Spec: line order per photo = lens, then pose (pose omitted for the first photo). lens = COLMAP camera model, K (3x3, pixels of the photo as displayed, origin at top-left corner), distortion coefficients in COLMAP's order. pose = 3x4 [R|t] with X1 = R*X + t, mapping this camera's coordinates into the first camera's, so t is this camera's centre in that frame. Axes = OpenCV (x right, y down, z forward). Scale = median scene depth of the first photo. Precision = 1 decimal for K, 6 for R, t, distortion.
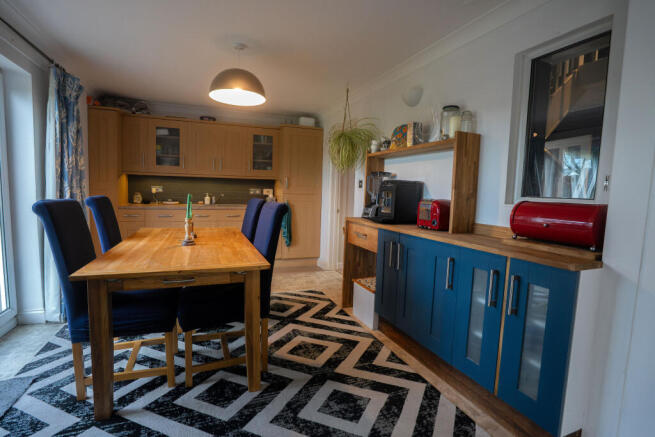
lens RADIAL K [[328.0, 0, 327.5], [0, 328.0, 218.5], [0, 0, 1]] dist [-0.024348, 0.001314]
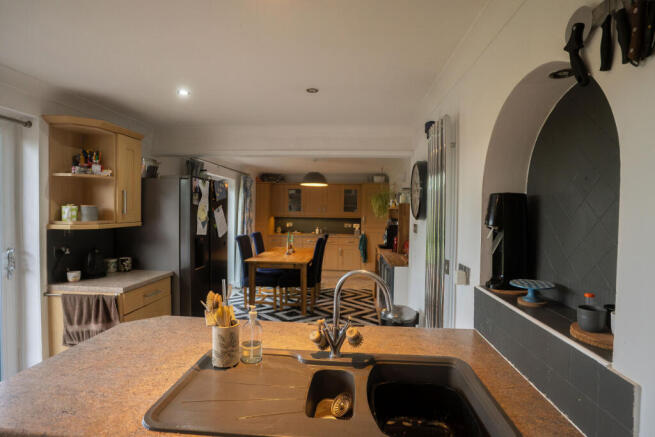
lens RADIAL K [[328.0, 0, 327.5], [0, 328.0, 218.5], [0, 0, 1]] dist [-0.024348, 0.001314]
pose [[0.905641, -0.003205, -0.424033, 0.610386], [-0.027790, 0.997373, -0.066893, -0.019755], [0.423133, 0.072365, 0.903173, -0.740627]]
